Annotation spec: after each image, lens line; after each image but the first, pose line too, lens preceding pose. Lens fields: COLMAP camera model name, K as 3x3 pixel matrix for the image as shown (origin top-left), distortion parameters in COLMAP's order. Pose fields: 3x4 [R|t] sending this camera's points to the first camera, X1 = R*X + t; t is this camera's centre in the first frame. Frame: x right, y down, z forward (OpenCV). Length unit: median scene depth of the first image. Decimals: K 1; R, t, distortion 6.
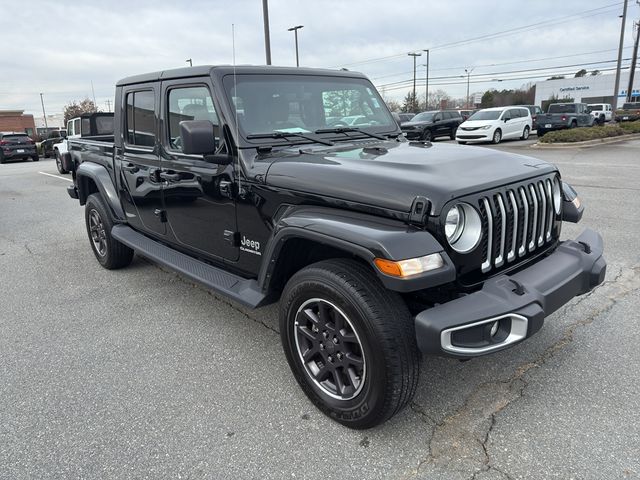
lens RADIAL K [[470.9, 0, 335.3], [0, 470.9, 241.3], [0, 0, 1]] dist [-0.003599, -0.002906]
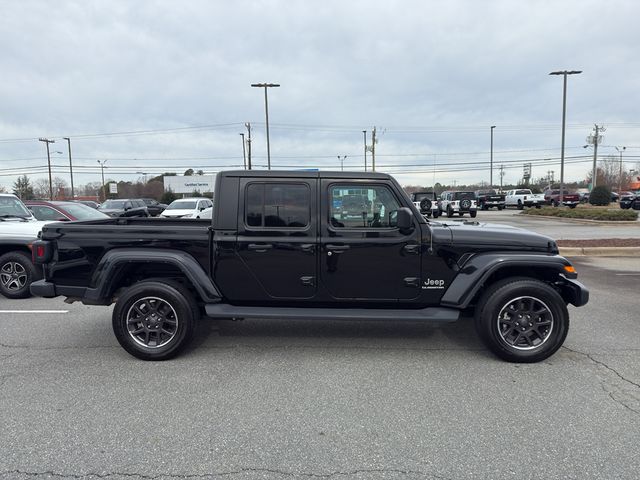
lens RADIAL K [[474.0, 0, 320.0], [0, 474.0, 240.0], [0, 0, 1]] dist [0.001403, -0.004133]
pose [[0.672734, -0.030334, 0.739262, -0.299109], [0.170286, 0.978684, -0.114803, -0.003298], [-0.720022, 0.203118, 0.663560, 0.037794]]
